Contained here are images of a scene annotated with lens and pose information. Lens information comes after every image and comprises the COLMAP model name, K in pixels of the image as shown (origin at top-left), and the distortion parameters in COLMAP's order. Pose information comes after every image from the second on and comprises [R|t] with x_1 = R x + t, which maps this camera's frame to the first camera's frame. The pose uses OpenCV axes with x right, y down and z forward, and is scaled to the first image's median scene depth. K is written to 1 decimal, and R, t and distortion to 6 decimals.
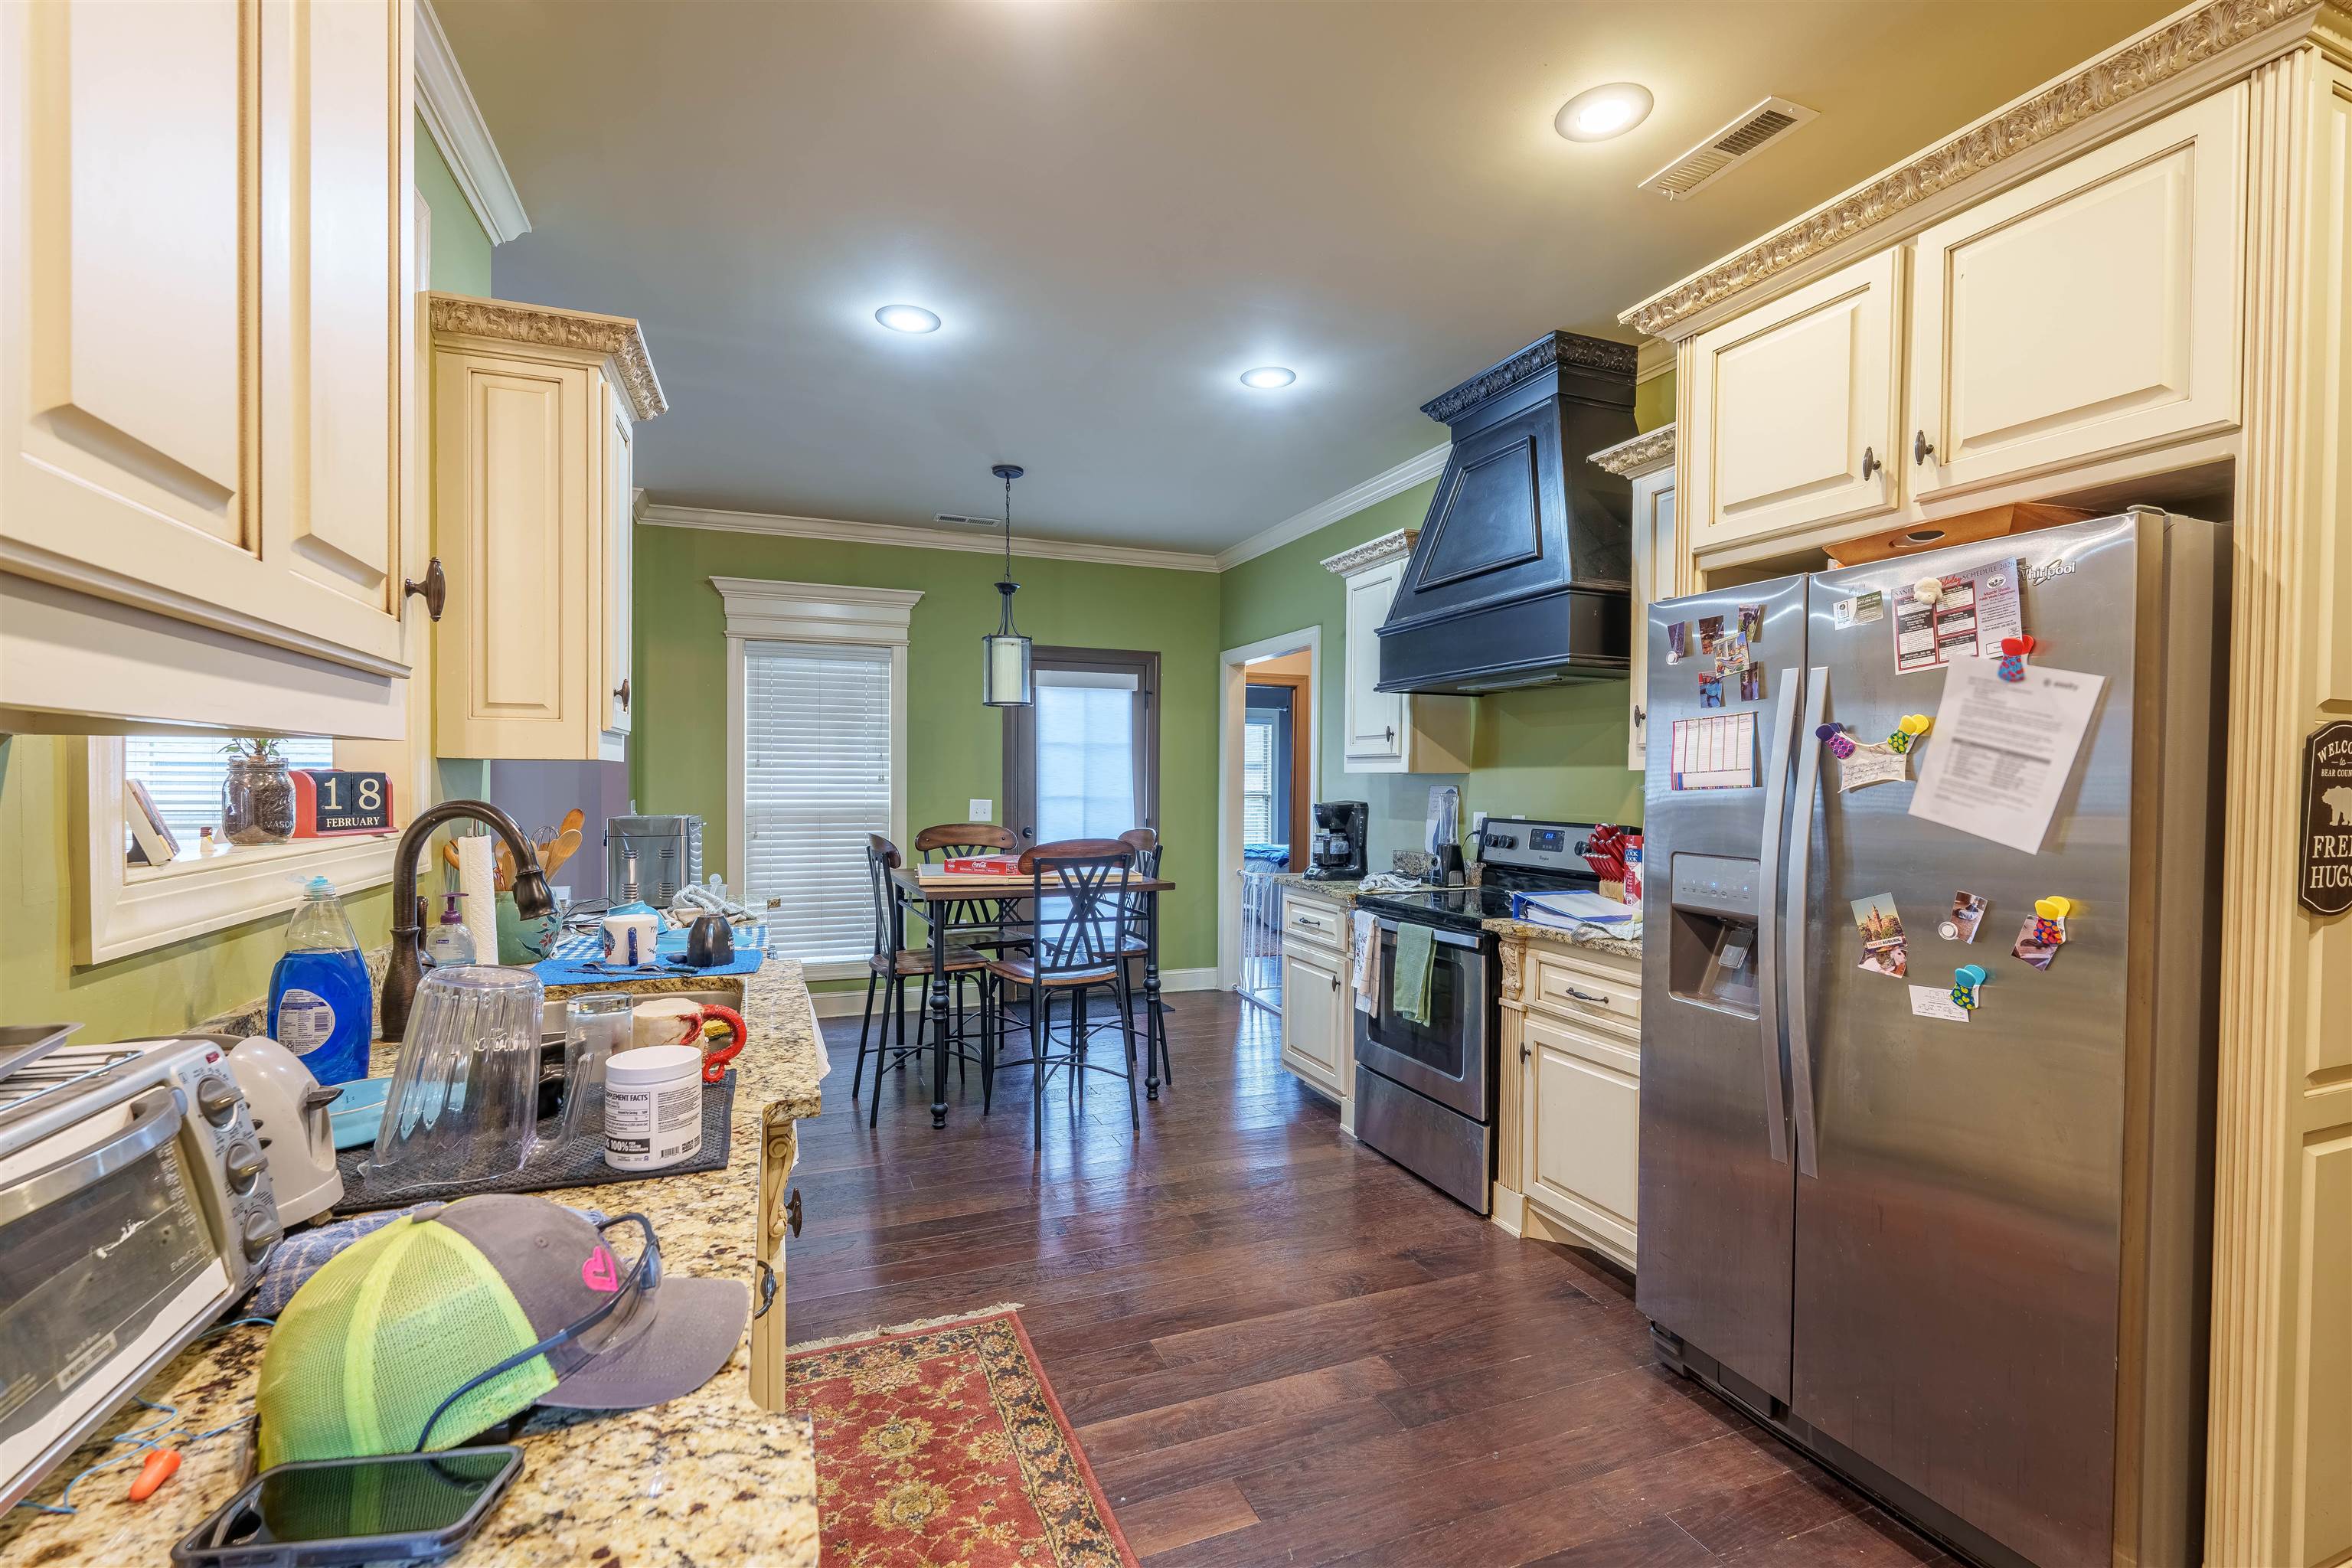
lens RADIAL K [[1031.1, 0, 1180.9], [0, 1031.1, 794.0], [0, 0, 1]] dist [-0.002942, 0.000073]
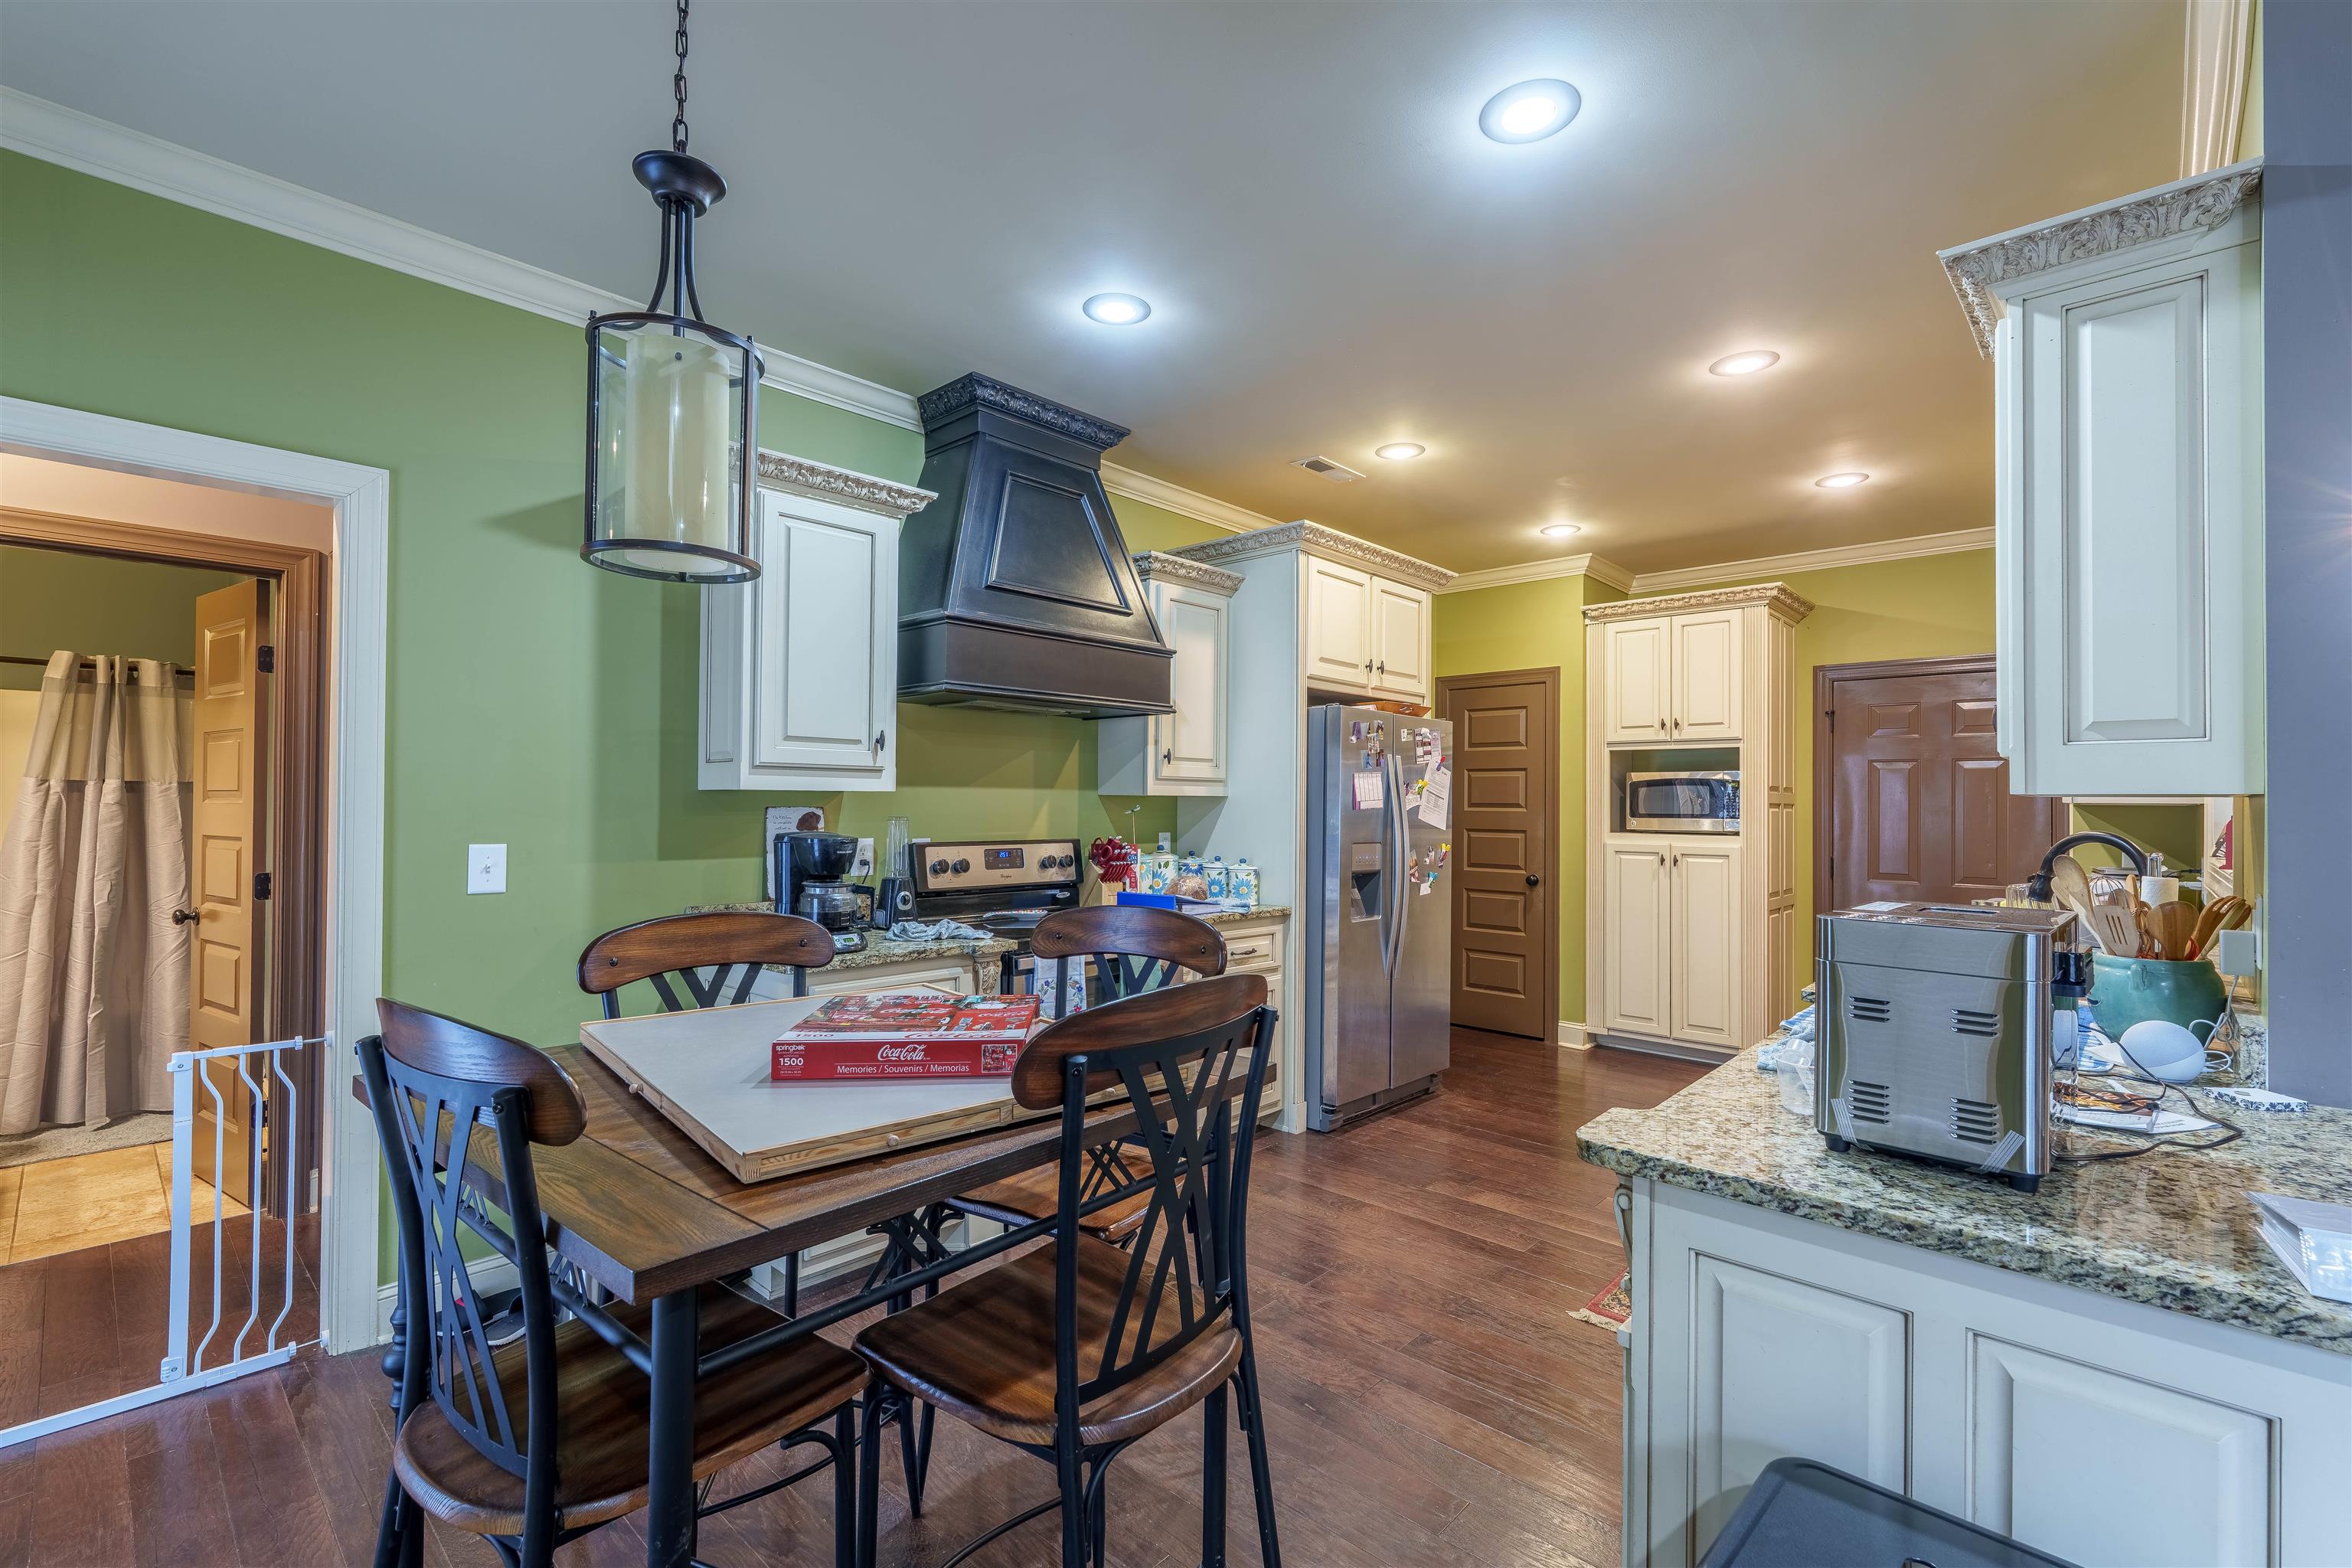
lens RADIAL K [[1031.1, 0, 1180.9], [0, 1031.1, 794.0], [0, 0, 1]] dist [-0.002942, 0.000073]
pose [[-0.414883, -0.002912, 0.909870, -0.777784], [-0.000664, 0.999996, 0.002897, -0.028010], [-0.909875, 0.000598, -0.414883, 1.475052]]
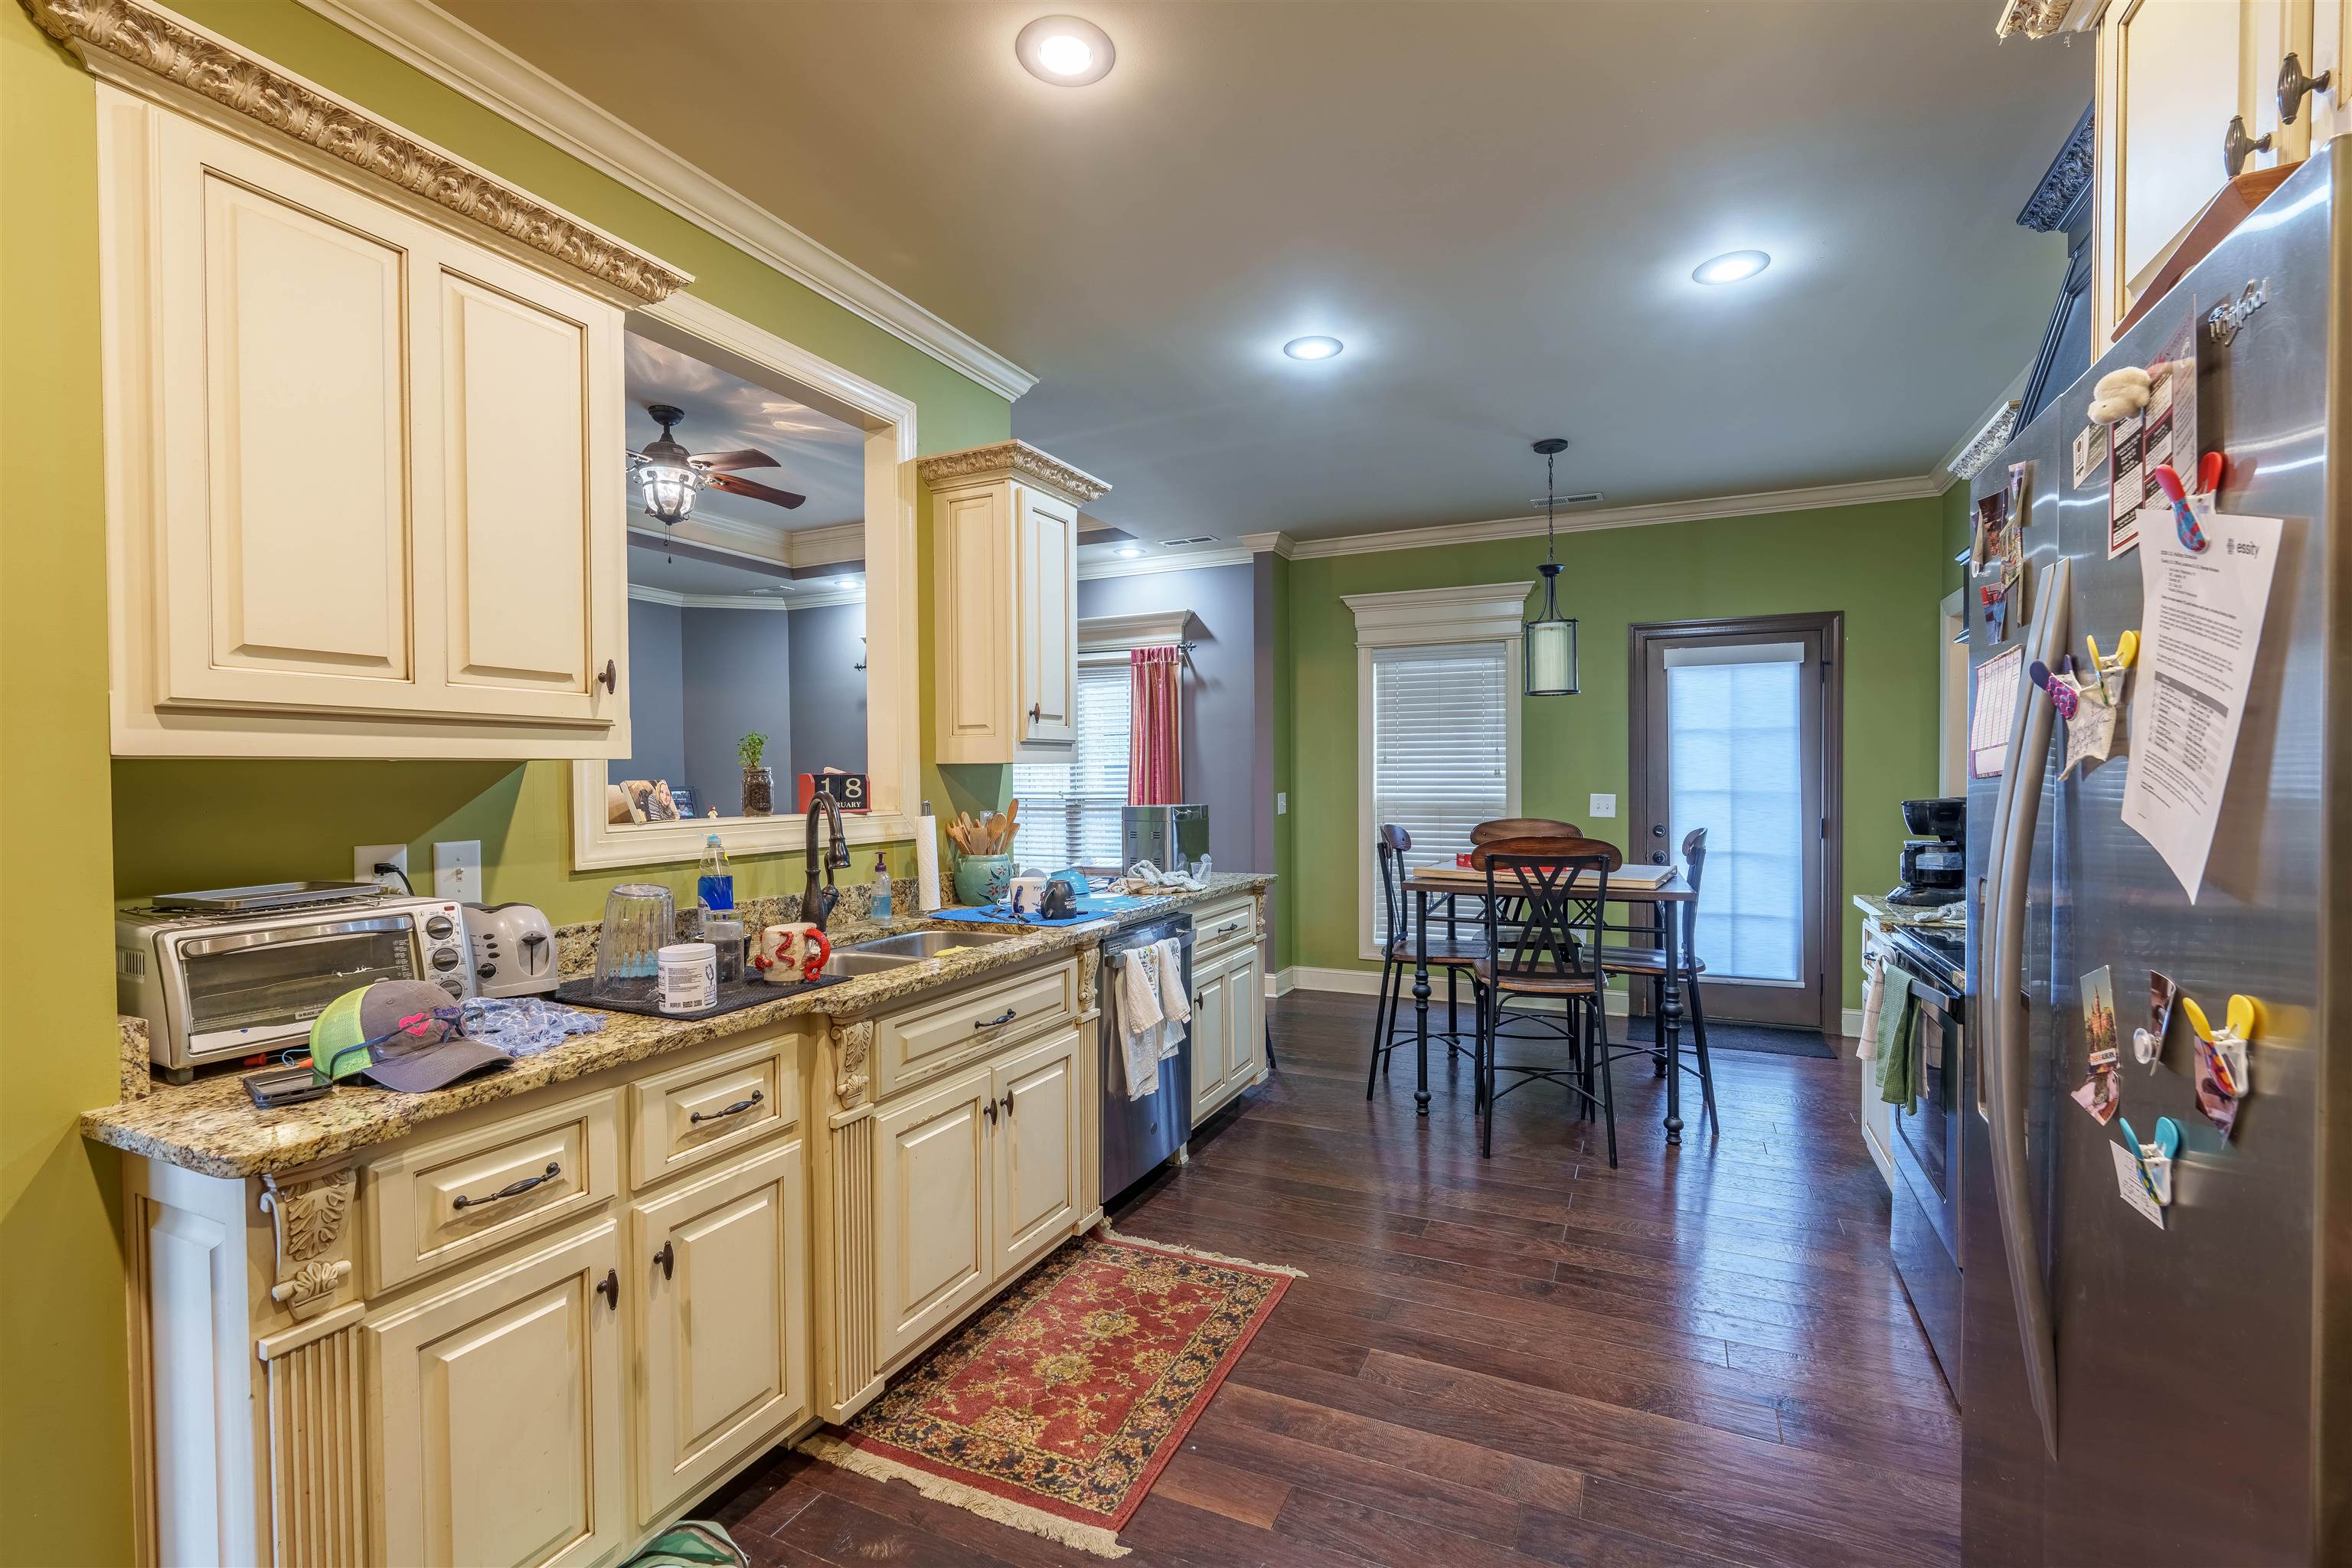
lens RADIAL K [[1031.1, 0, 1180.9], [0, 1031.1, 794.0], [0, 0, 1]] dist [-0.002942, 0.000073]
pose [[0.682916, 0.005434, -0.730477, 0.430835], [-0.000770, 0.999977, 0.006719, -0.001017], [0.730497, -0.004026, 0.682905, 0.158586]]
